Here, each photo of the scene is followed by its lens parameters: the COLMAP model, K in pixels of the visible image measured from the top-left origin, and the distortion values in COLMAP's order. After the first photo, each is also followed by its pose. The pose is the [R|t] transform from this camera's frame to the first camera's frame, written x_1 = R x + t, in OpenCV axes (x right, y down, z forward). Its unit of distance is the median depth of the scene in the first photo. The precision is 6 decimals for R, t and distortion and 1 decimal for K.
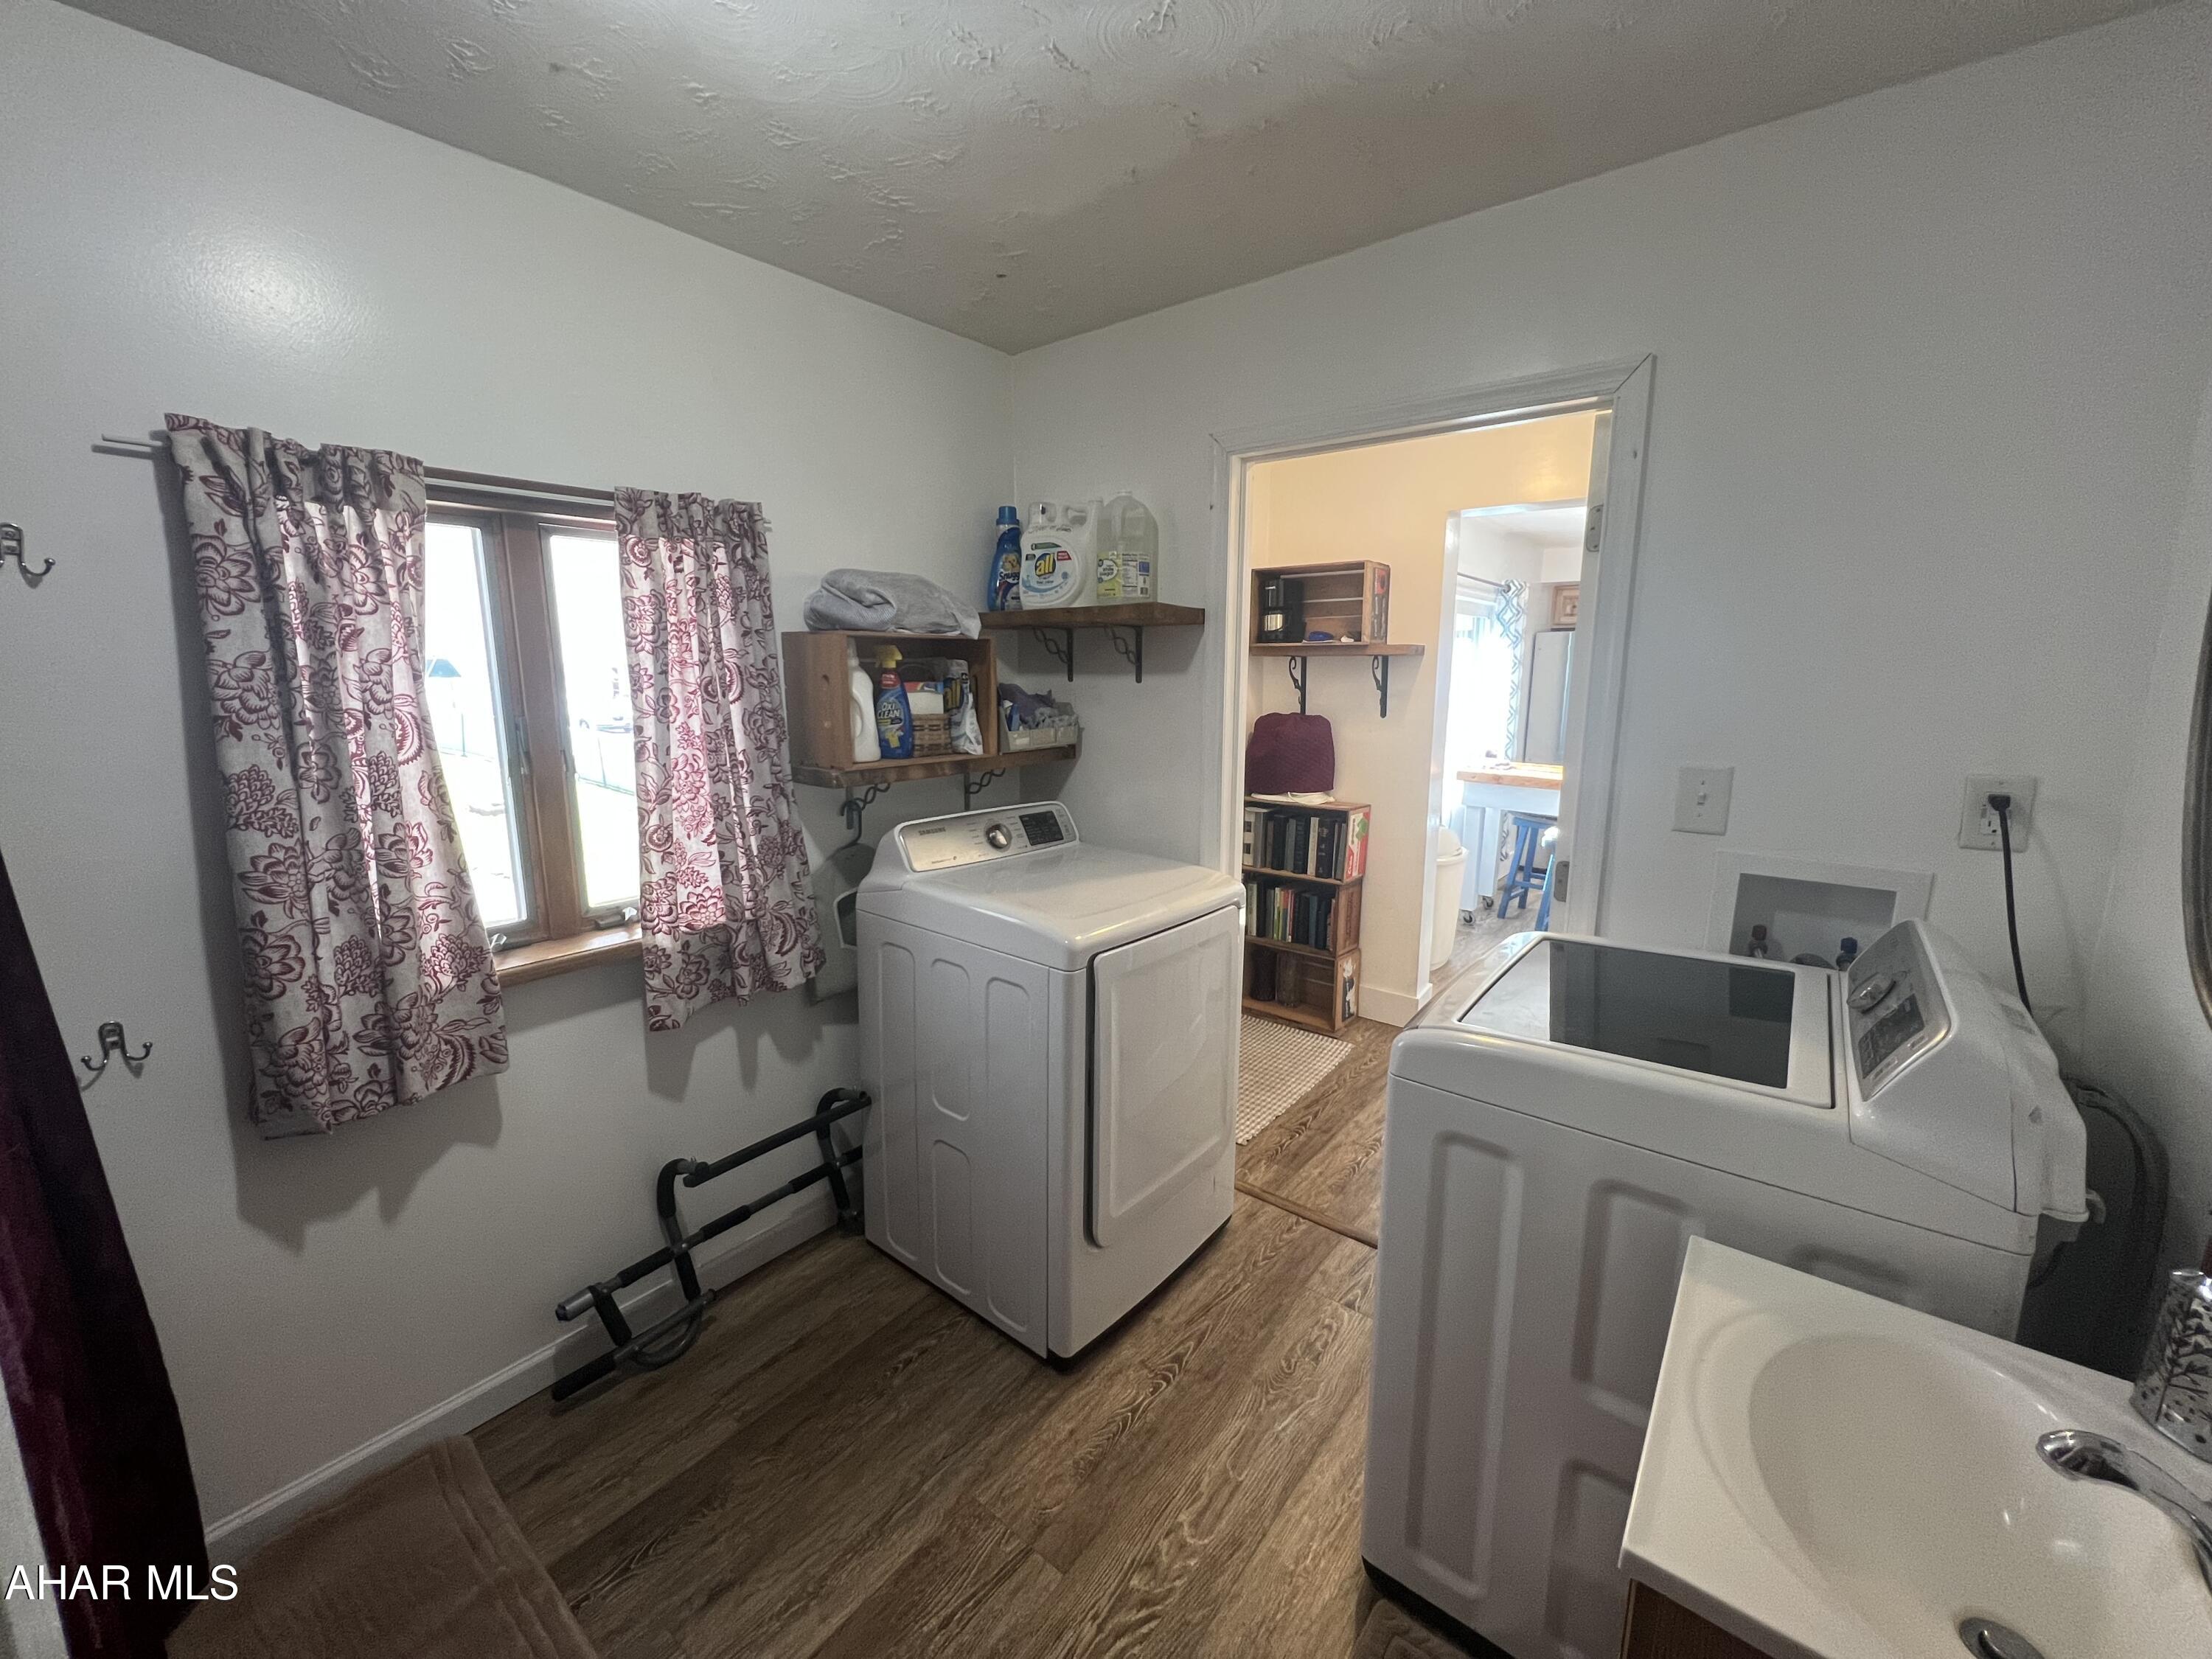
lens RADIAL K [[887.9, 0, 1108.2], [0, 887.9, 819.2], [0, 0, 1]] dist [-0.000878, 0.000033]
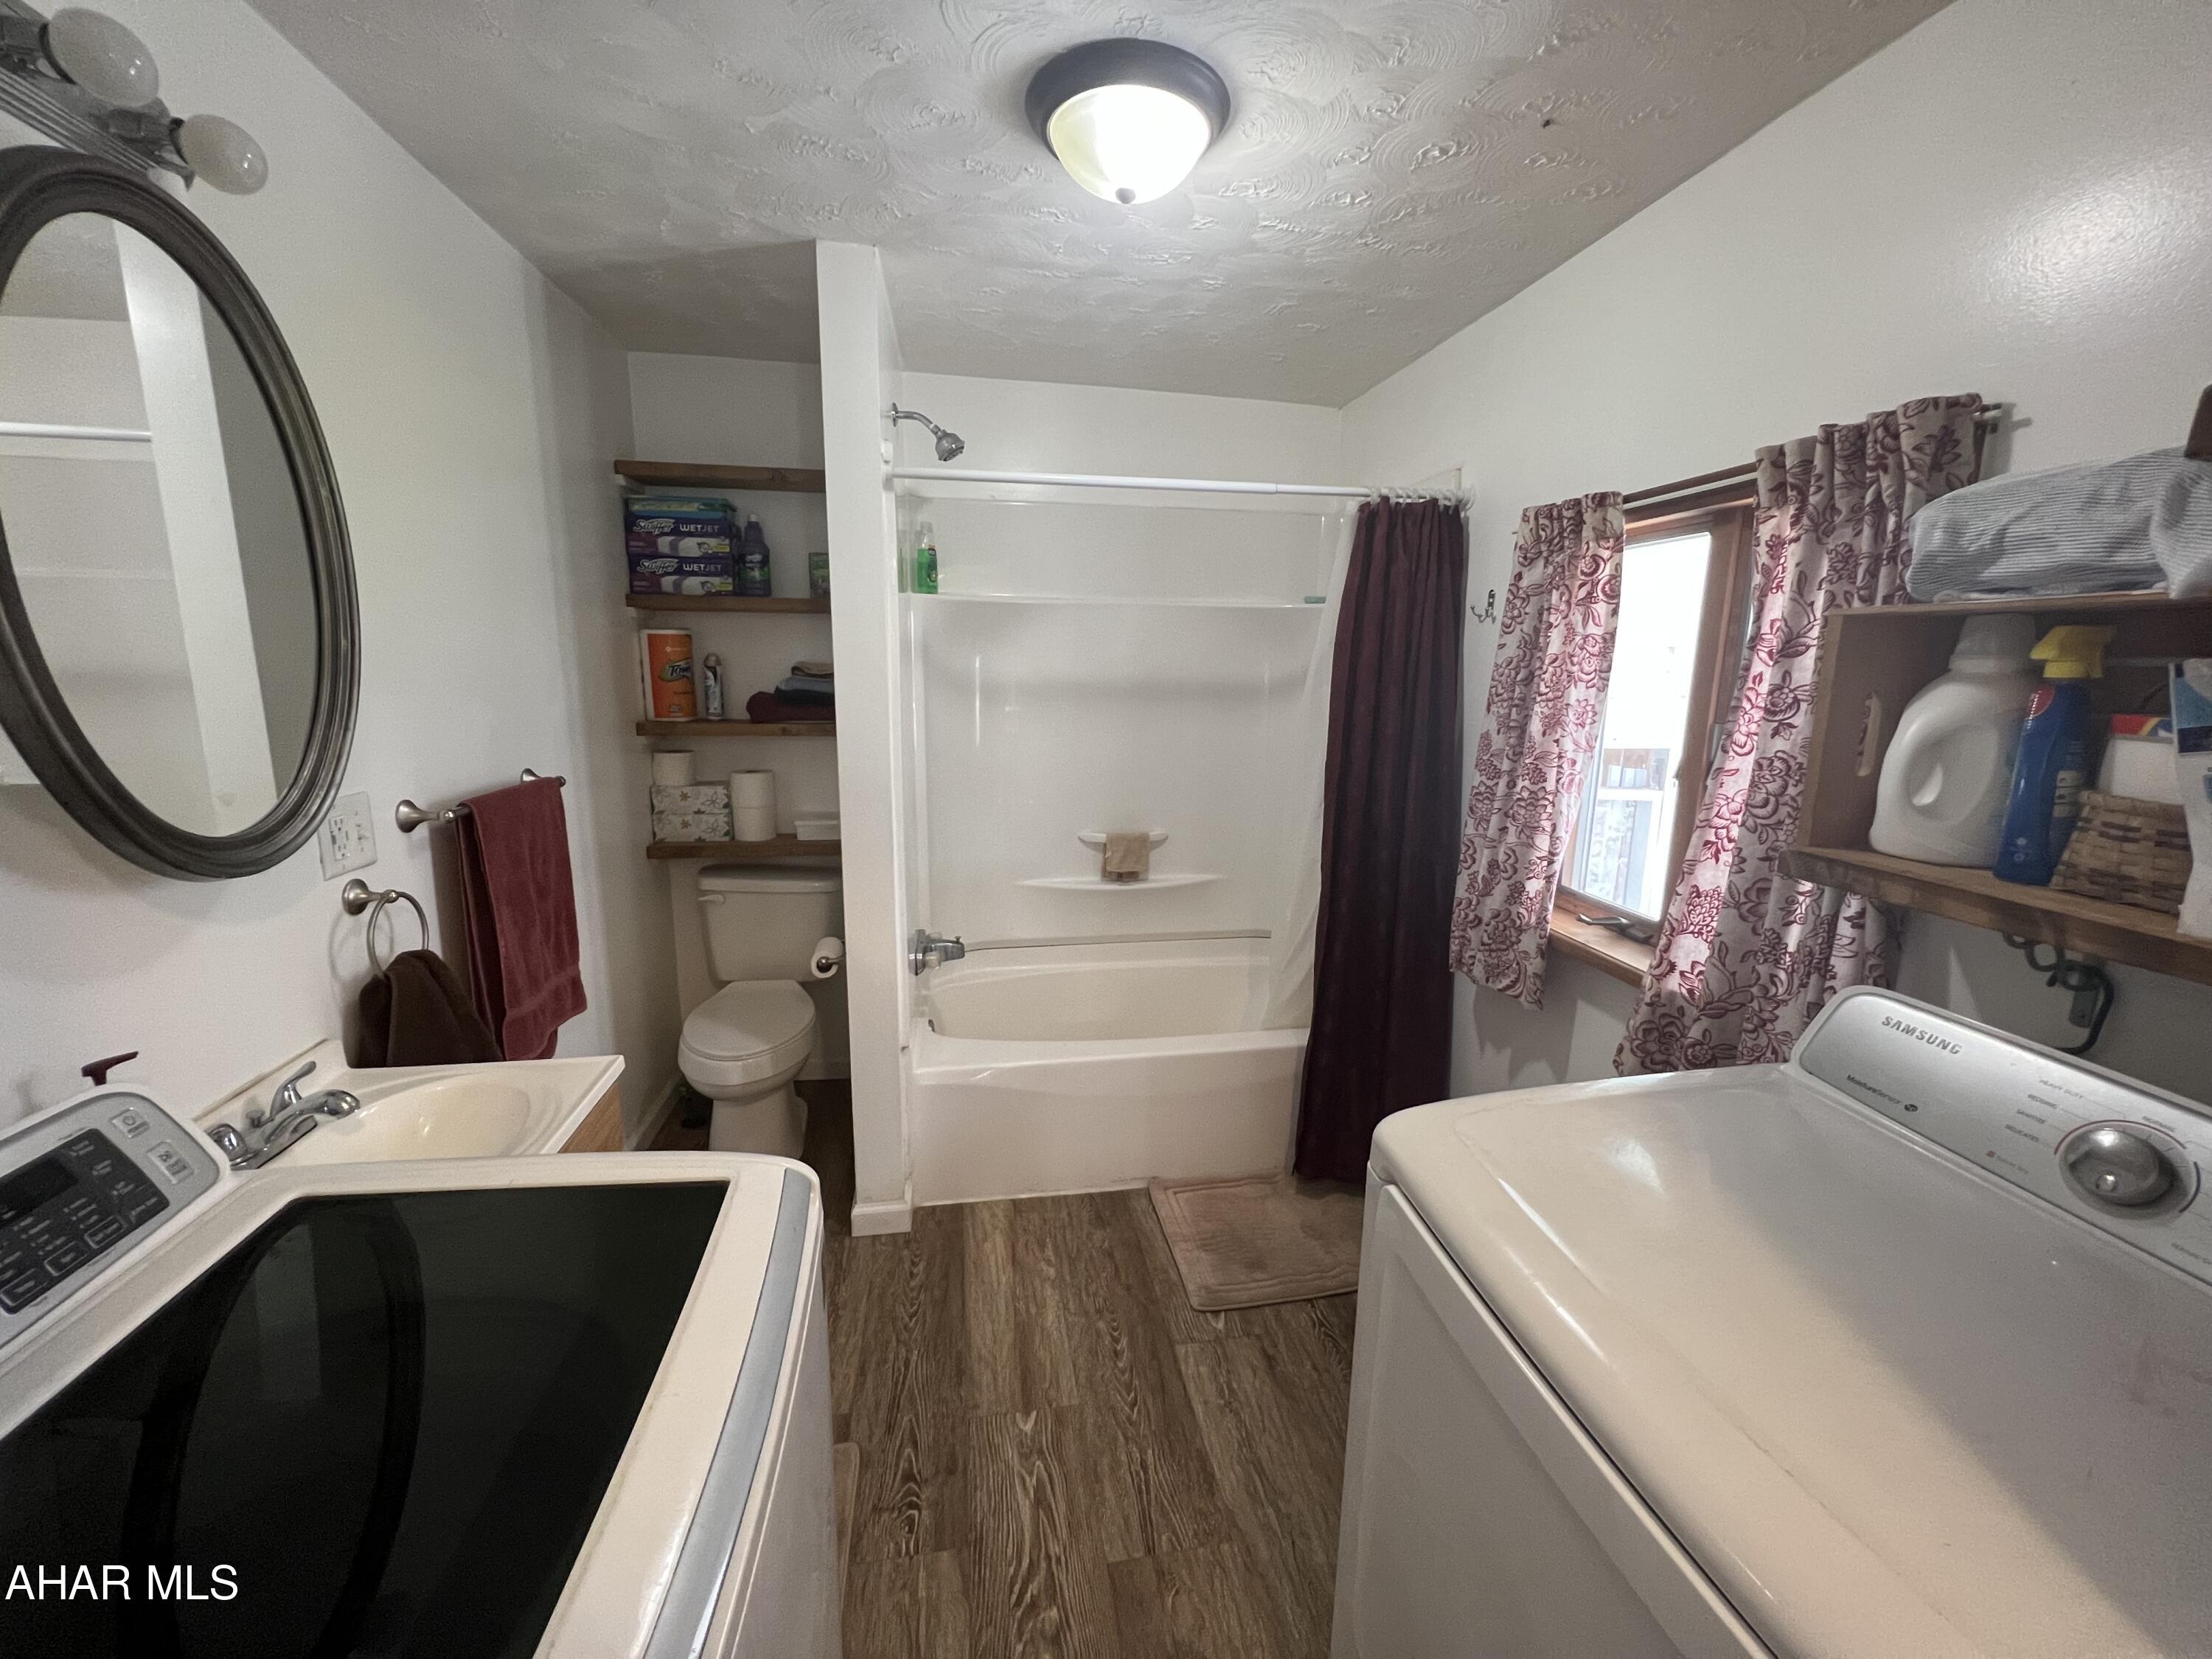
lens RADIAL K [[887.9, 0, 1106.7], [0, 887.9, 826.3], [0, 0, 1]] dist [-0.000878, 0.000033]
pose [[-0.671453, 0.130961, -0.729384, 0.594548], [-0.142835, 0.942932, 0.300794, -0.251876], [0.727151, 0.306151, -0.614429, 1.398845]]
